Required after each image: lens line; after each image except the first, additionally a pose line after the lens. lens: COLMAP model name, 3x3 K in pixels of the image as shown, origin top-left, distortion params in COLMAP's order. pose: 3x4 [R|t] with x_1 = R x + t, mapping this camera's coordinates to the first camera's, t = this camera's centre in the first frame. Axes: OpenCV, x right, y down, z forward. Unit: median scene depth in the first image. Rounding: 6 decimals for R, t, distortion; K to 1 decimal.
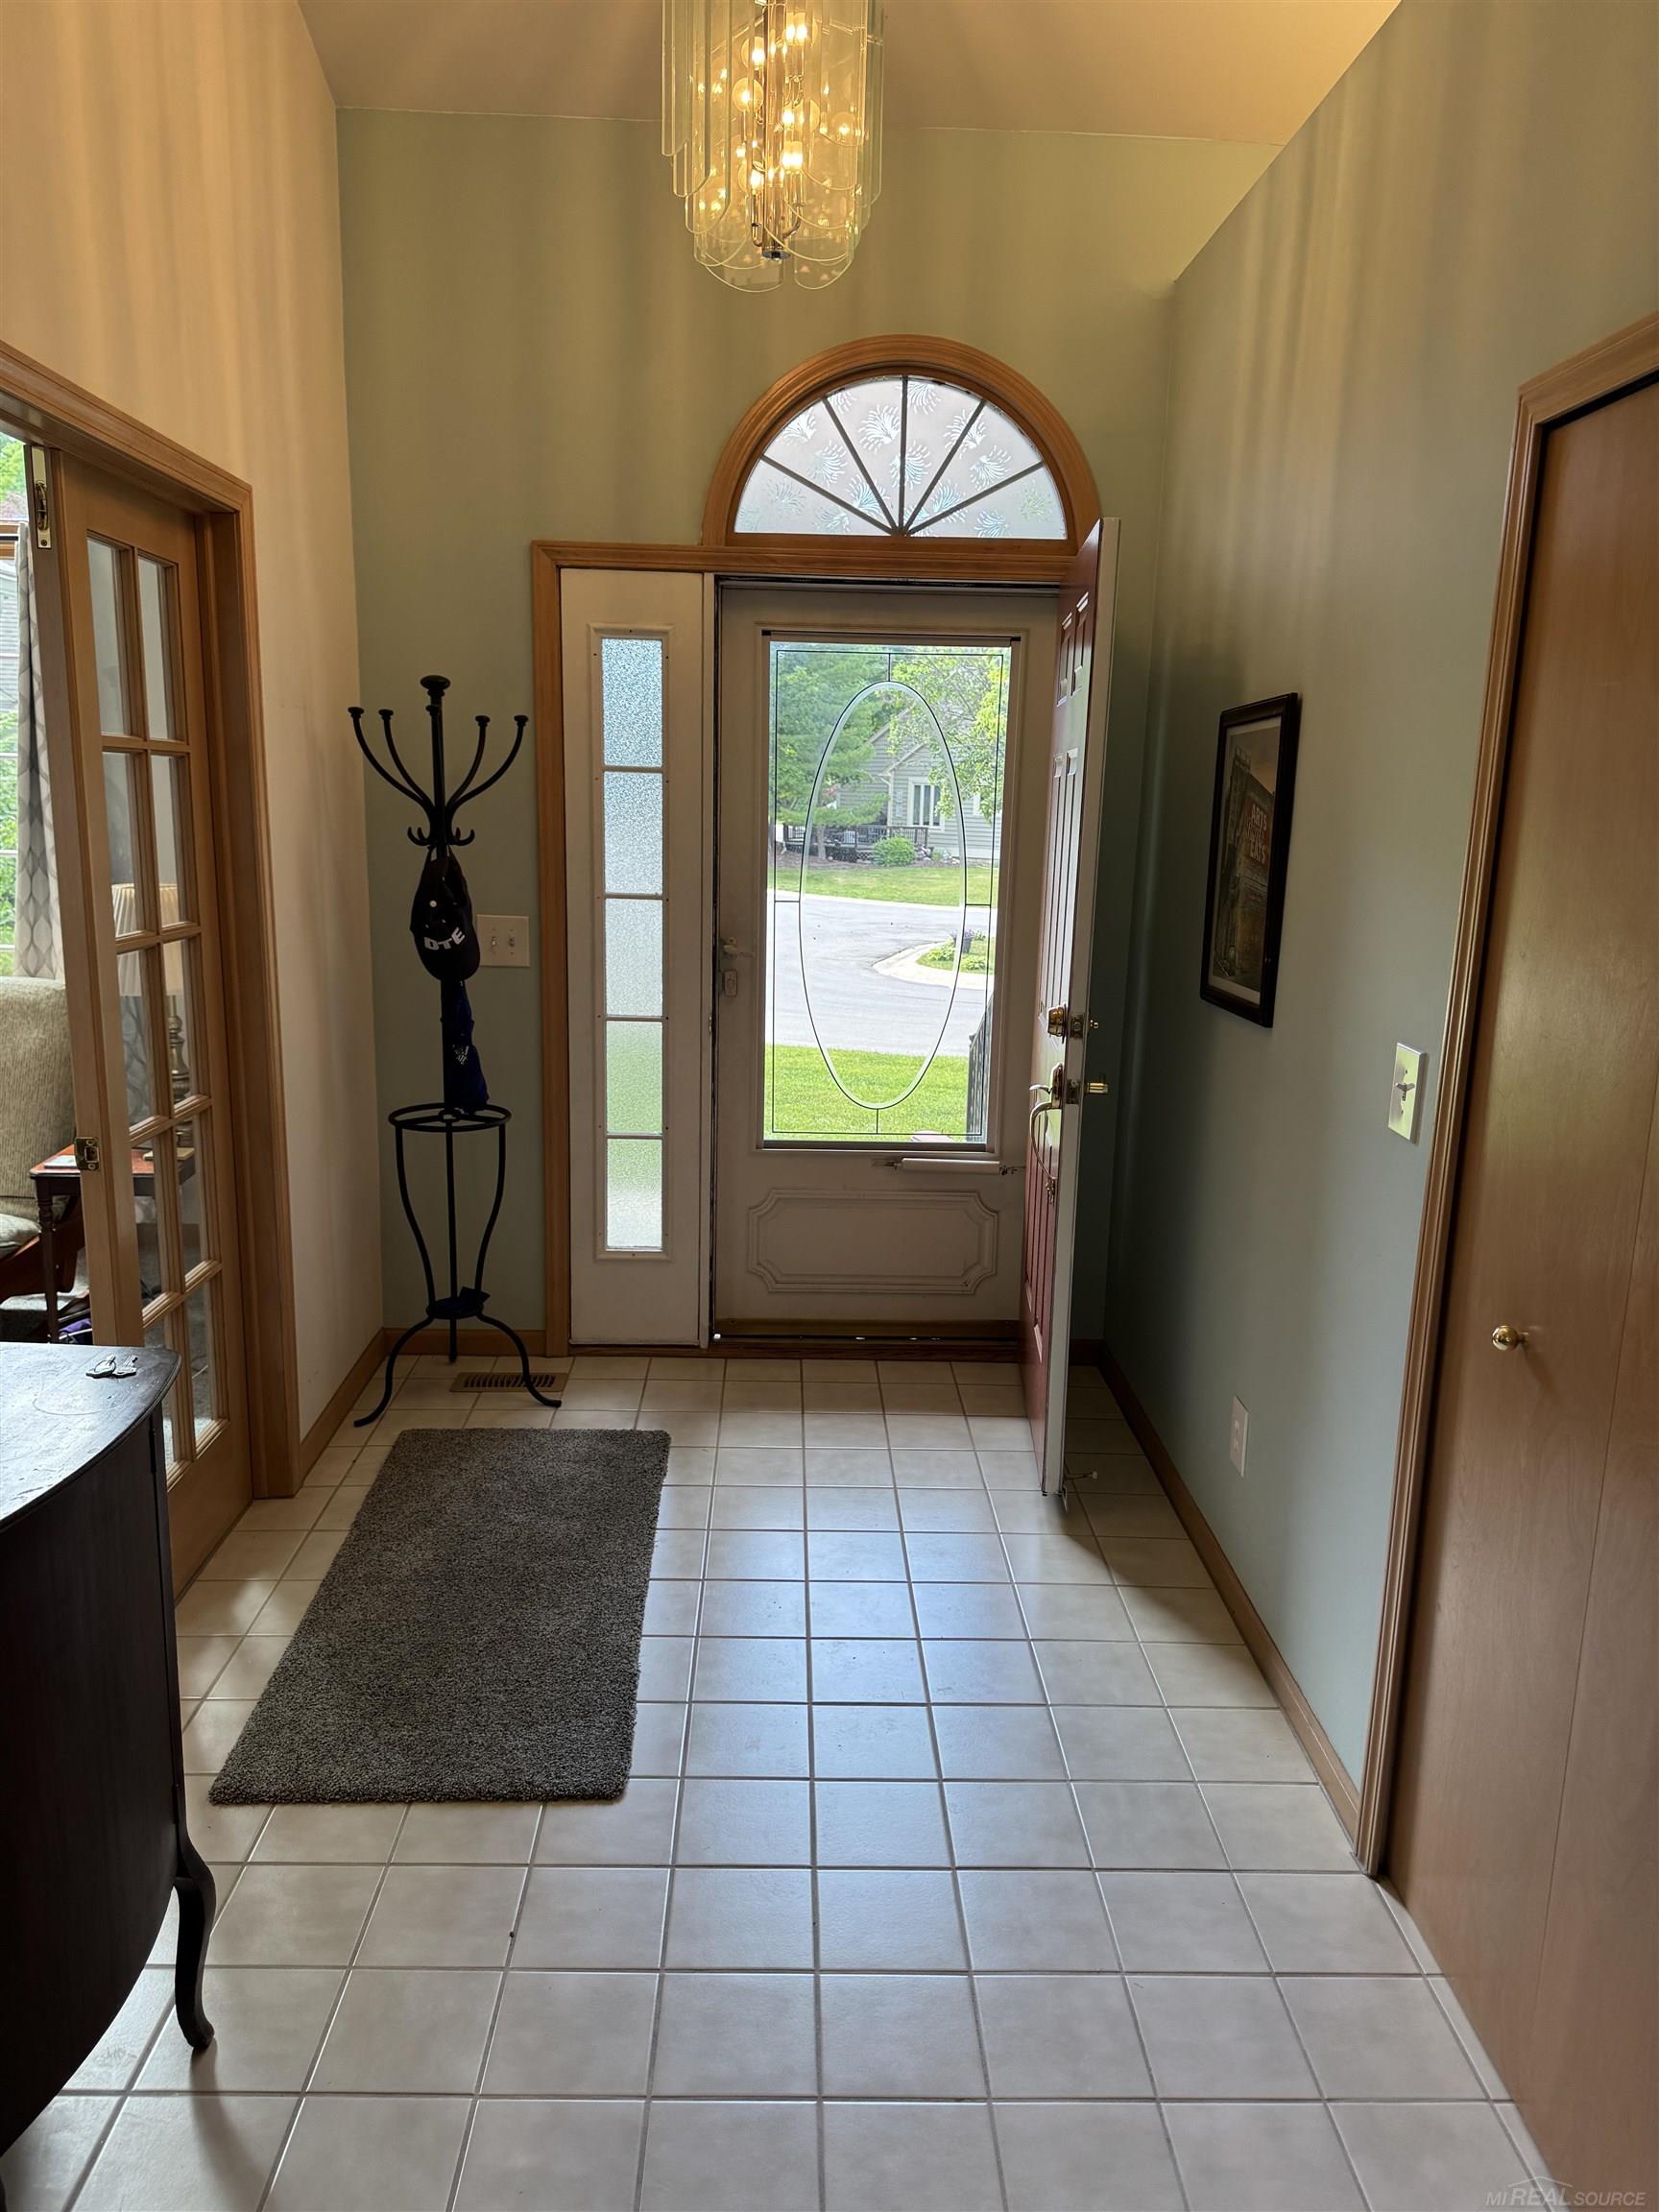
lens RADIAL K [[1534.8, 0, 824.4], [0, 1534.8, 1117.0], [0, 0, 1]] dist [0.056313, -0.074596]
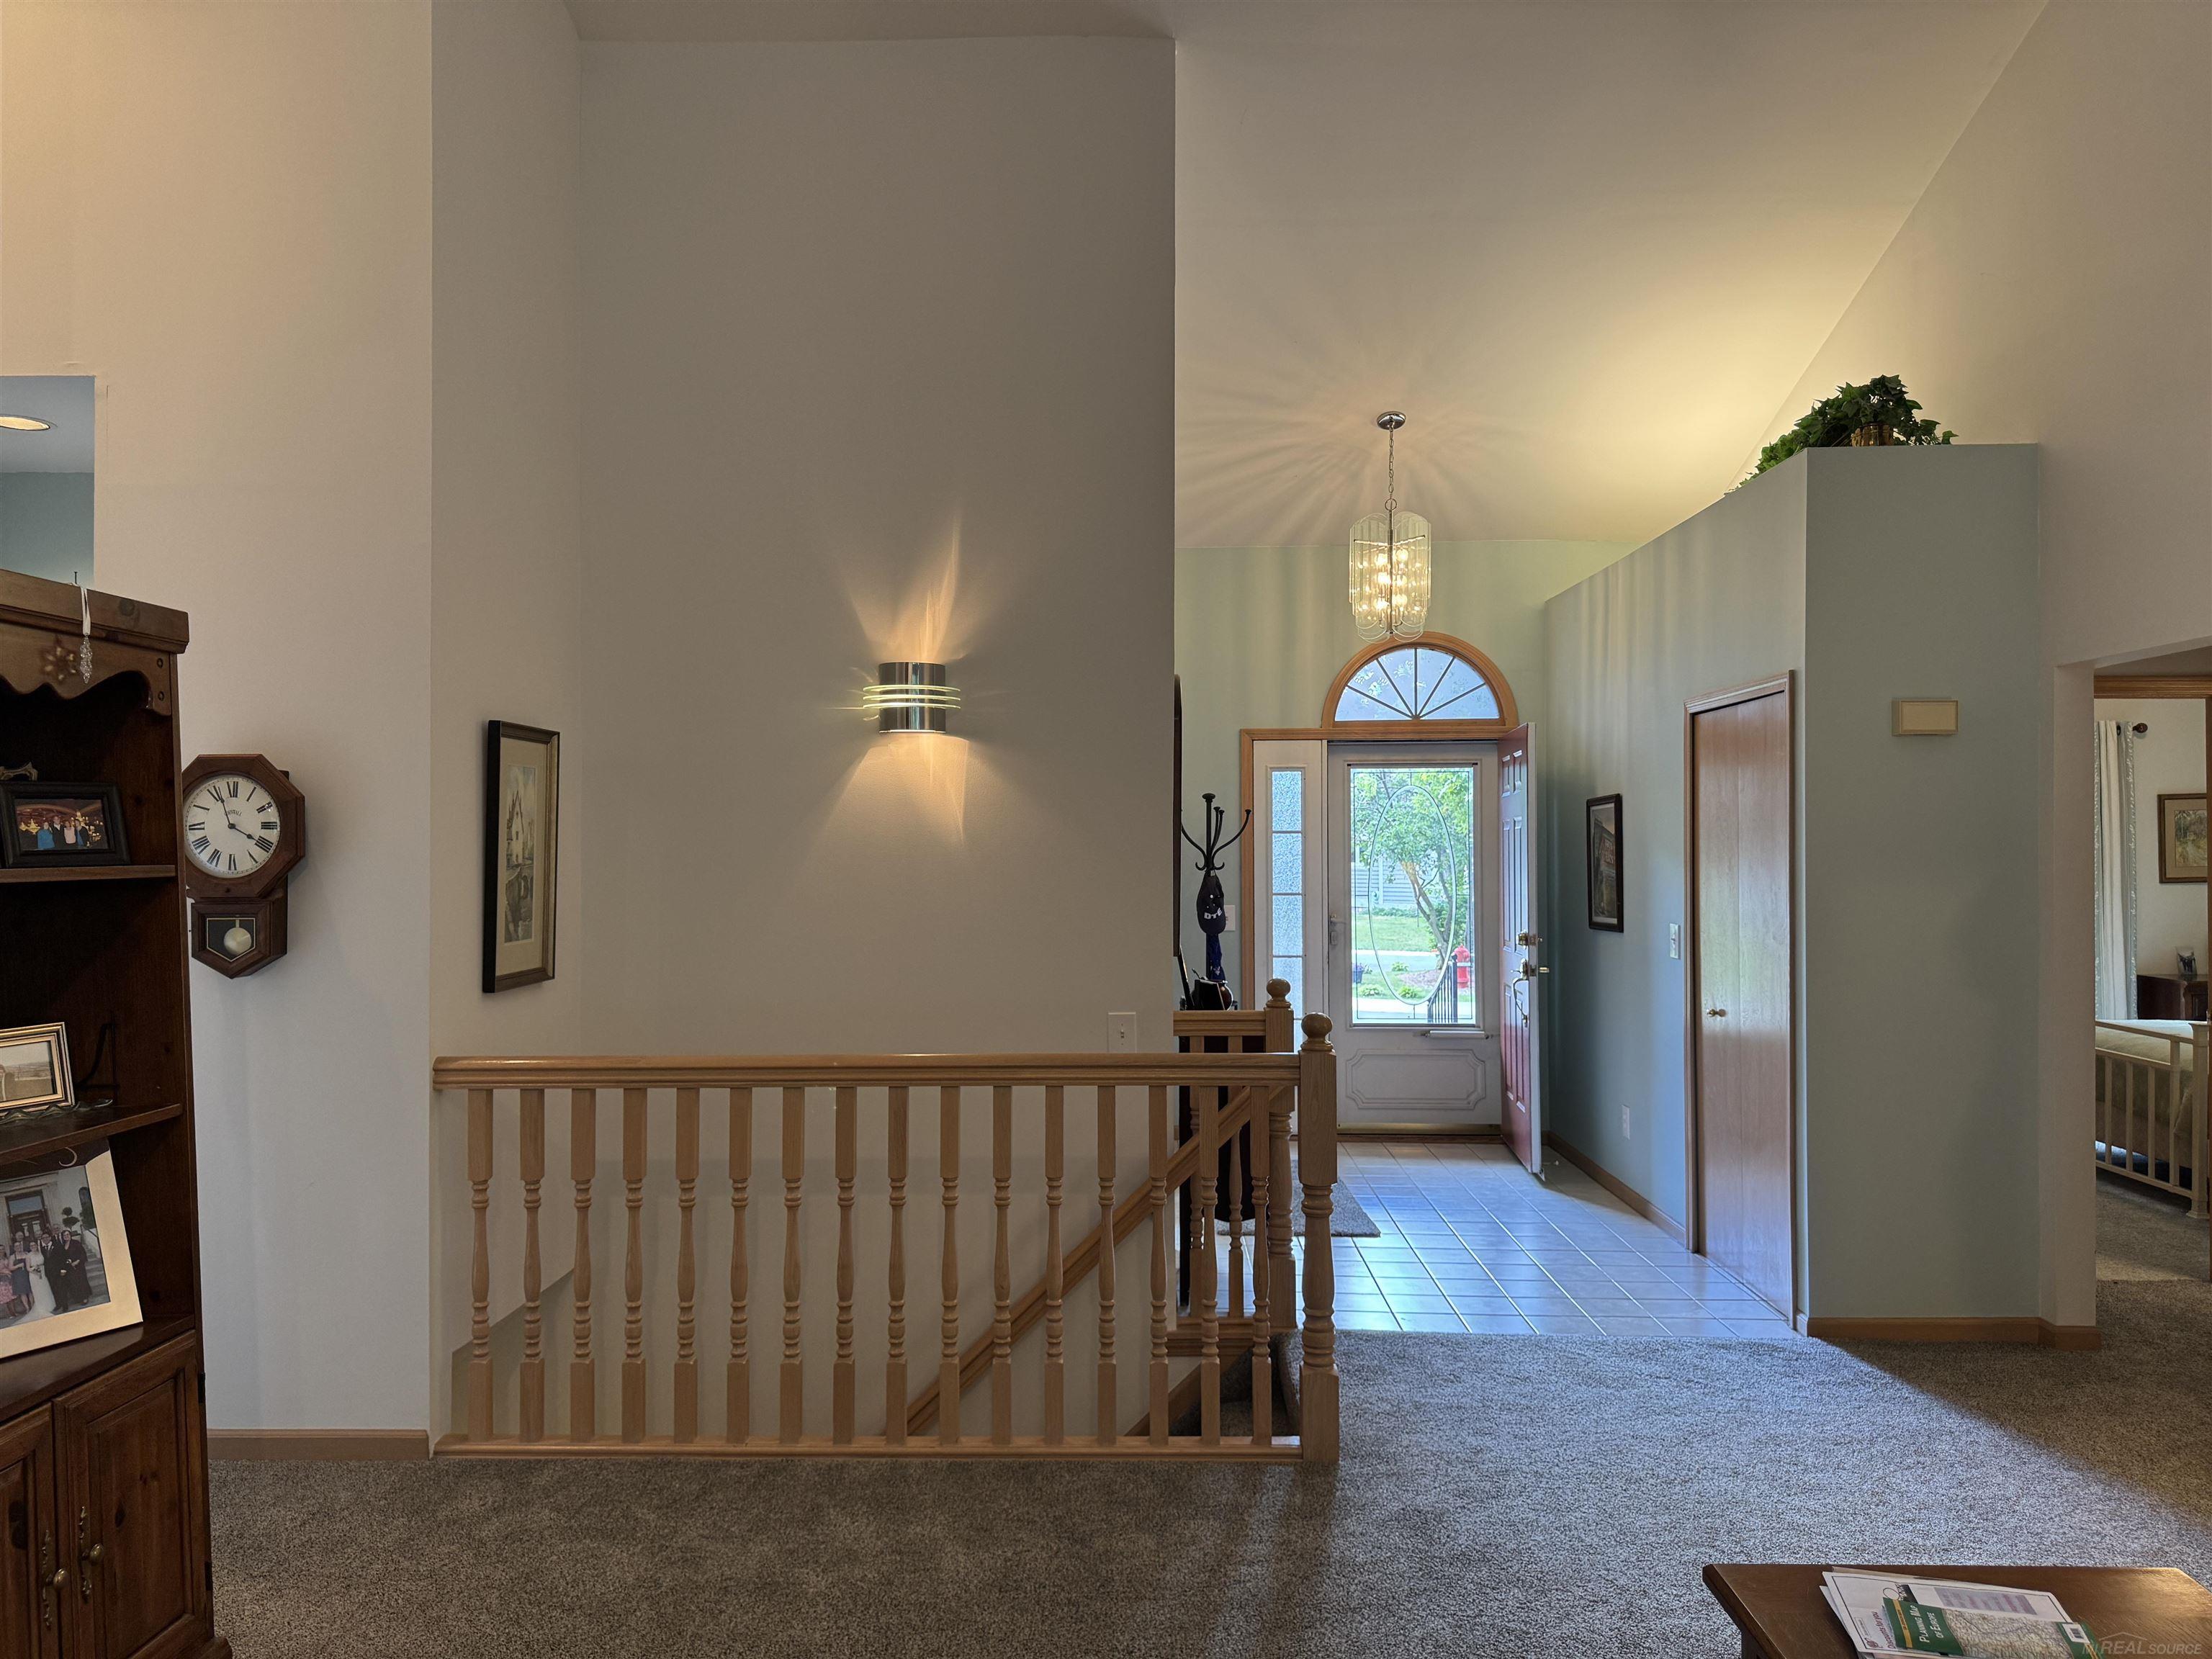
lens RADIAL K [[1534.8, 0, 1034.2], [0, 1534.8, 829.1], [0, 0, 1]] dist [0.056313, -0.074596]
pose [[0.995500, -0.029782, -0.089958, -0.286939], [0.008946, 0.974625, -0.223667, 0.229359], [0.094337, 0.221856, 0.970505, -1.042113]]
